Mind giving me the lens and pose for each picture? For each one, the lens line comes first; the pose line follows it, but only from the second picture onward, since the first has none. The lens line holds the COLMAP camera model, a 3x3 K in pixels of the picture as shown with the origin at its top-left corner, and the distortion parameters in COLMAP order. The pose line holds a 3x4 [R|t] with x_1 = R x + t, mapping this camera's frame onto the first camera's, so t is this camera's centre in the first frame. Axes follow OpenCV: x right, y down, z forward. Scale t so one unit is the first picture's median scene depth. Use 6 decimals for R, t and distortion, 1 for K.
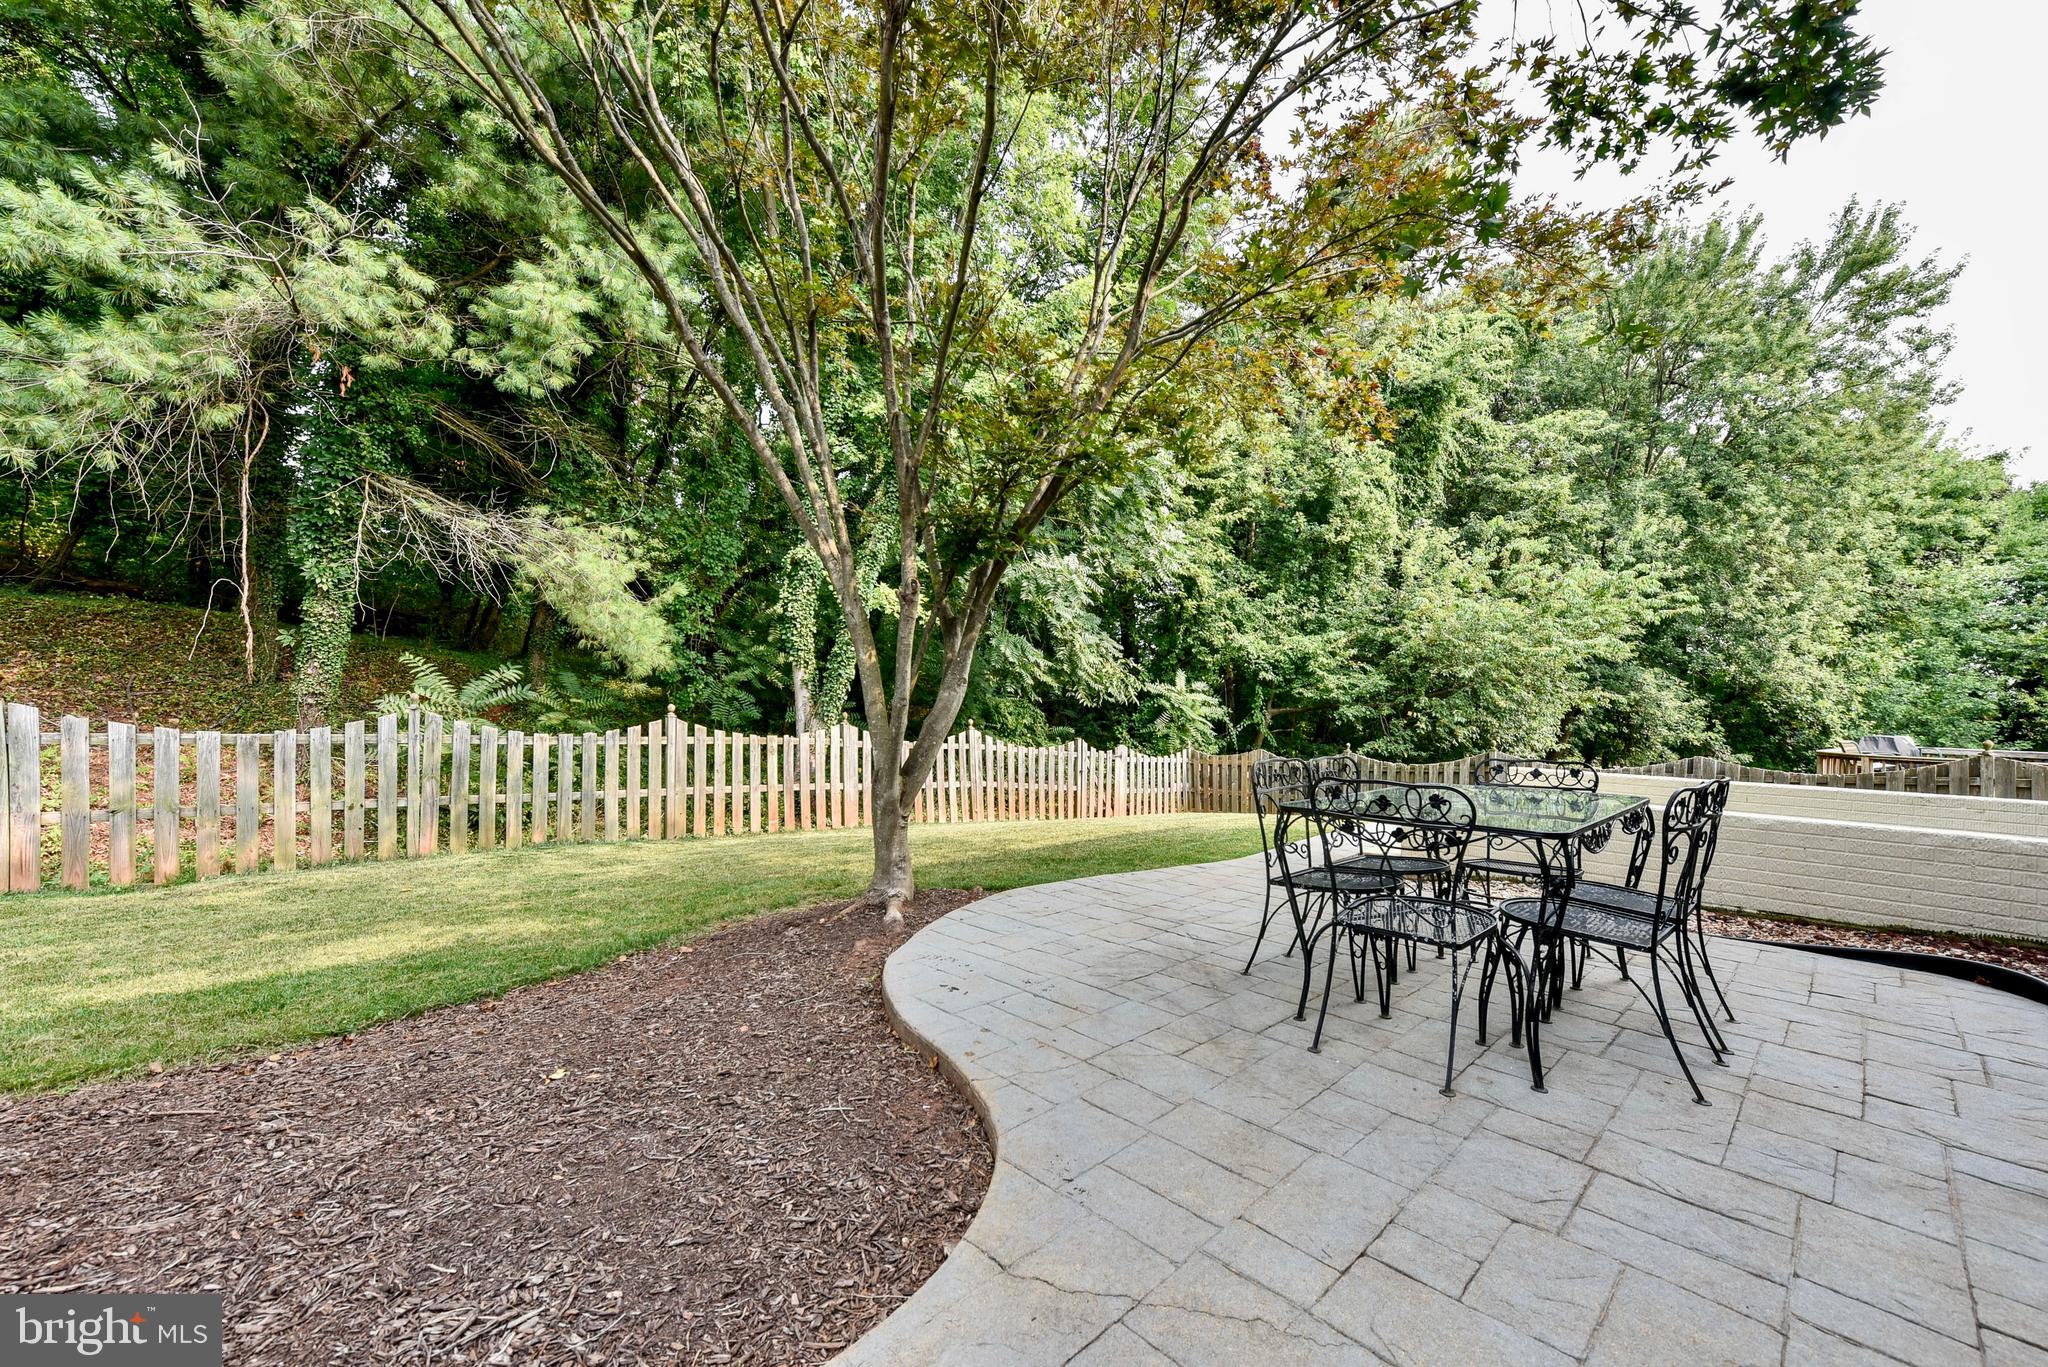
lens RADIAL K [[823.8, 0, 1024.5], [0, 823.8, 692.9], [0, 0, 1]] dist [0.017982, 0.000255]
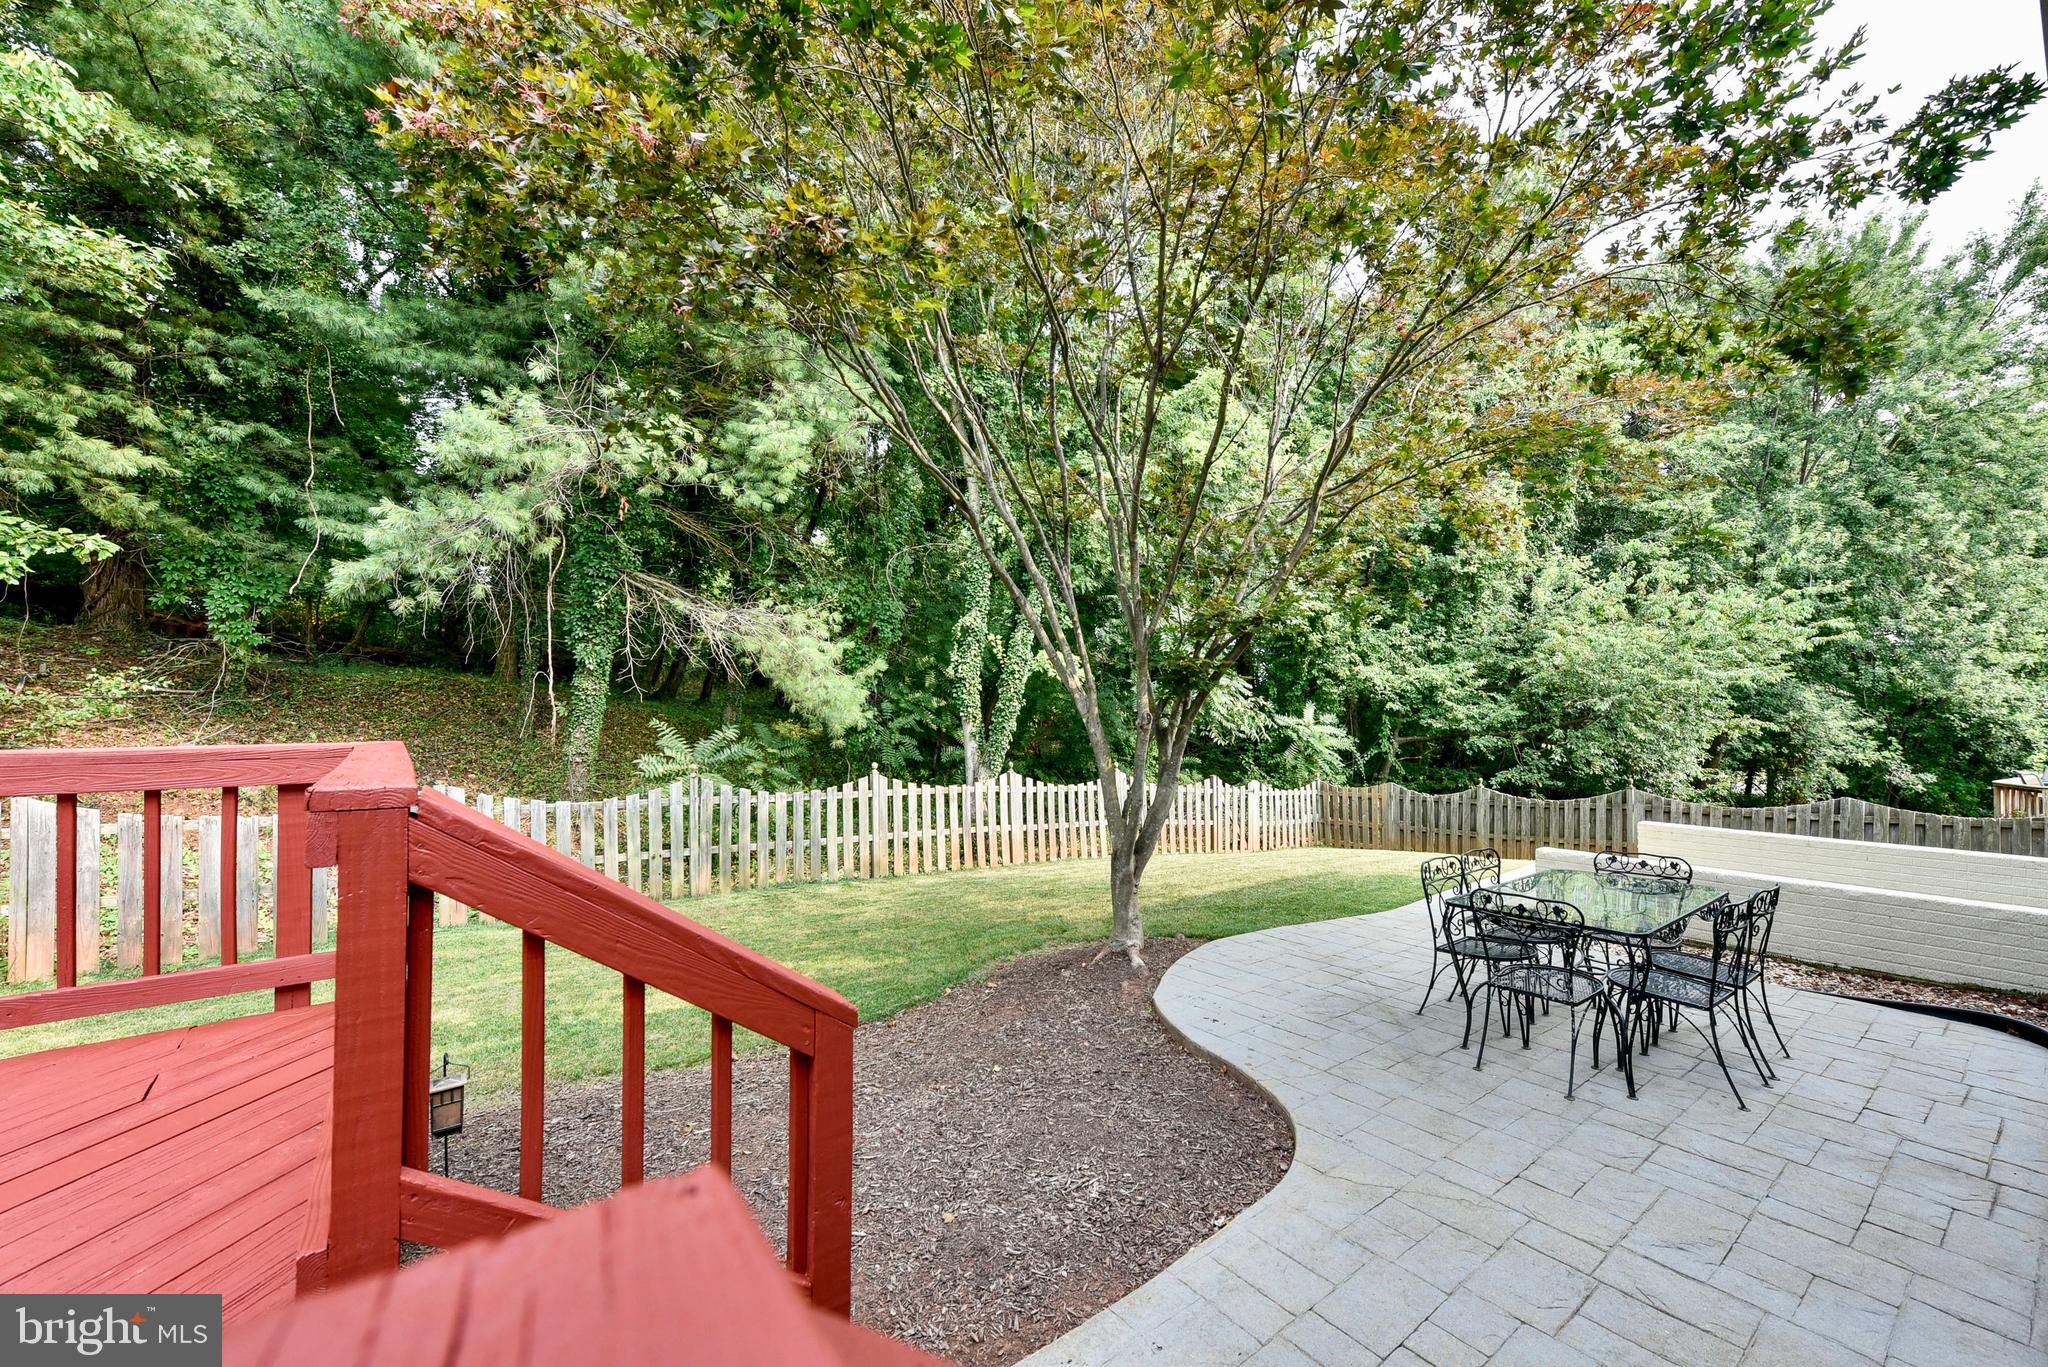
lens RADIAL K [[823.8, 0, 1042.7], [0, 823.8, 704.3], [0, 0, 1]] dist [0.017982, 0.000255]
pose [[0.993960, -0.020188, -0.107867, -0.037981], [0.019615, 0.999787, -0.006368, -0.034930], [0.107973, 0.004214, 0.994145, -0.086588]]
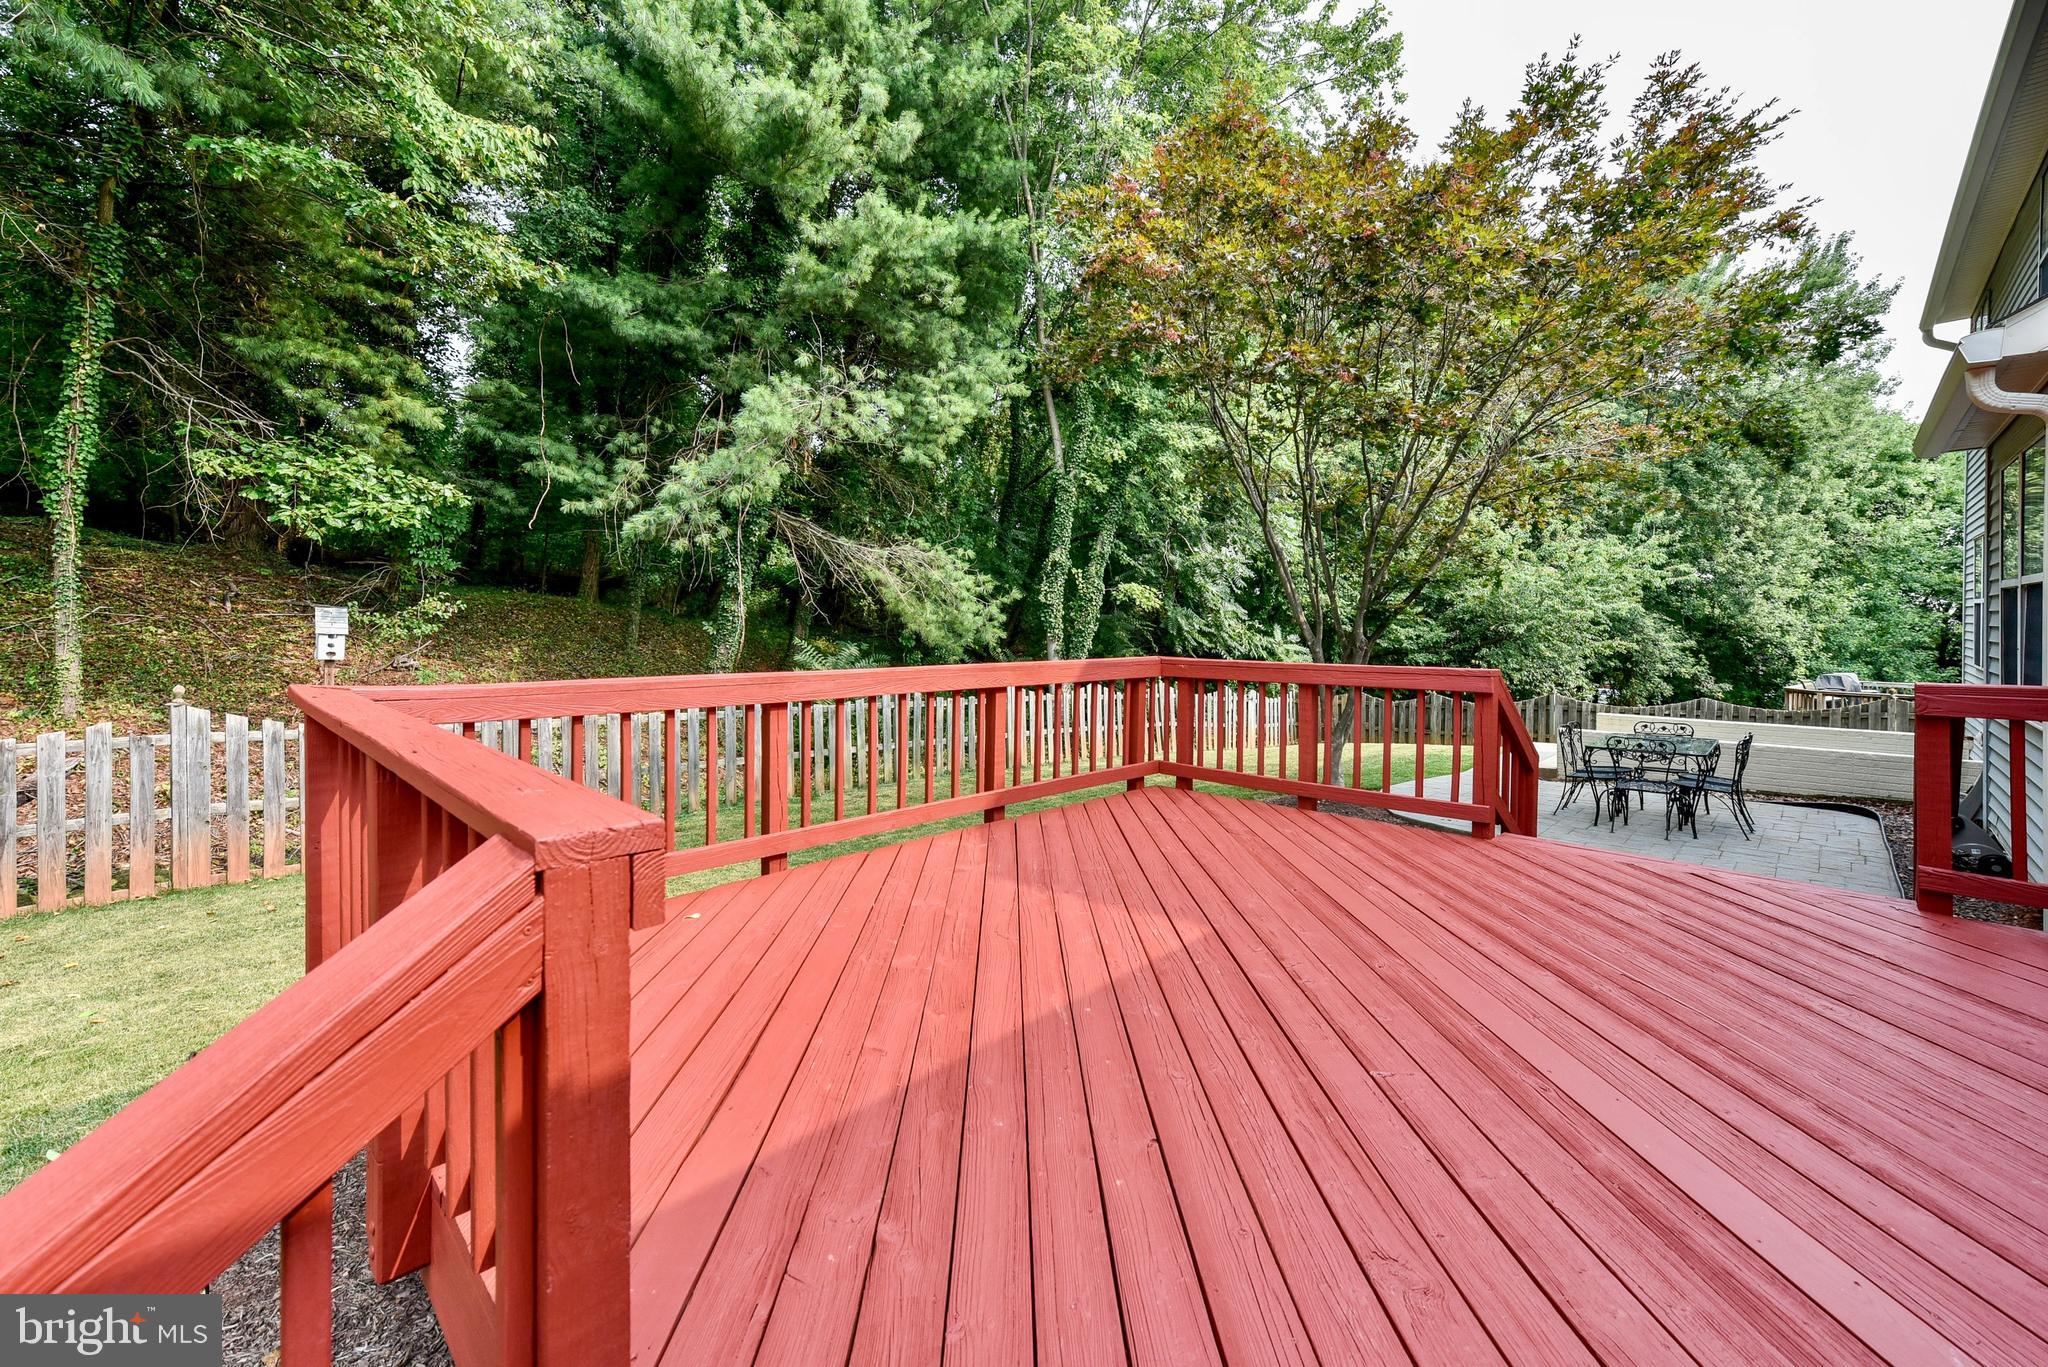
lens RADIAL K [[823.8, 0, 1049.0], [0, 823.8, 636.7], [0, 0, 1]] dist [0.017982, 0.000255]
pose [[0.999278, -0.013145, 0.035641, -0.254579], [0.012591, 0.999797, 0.015717, -0.045629], [-0.035841, -0.015257, 0.999241, -0.269037]]
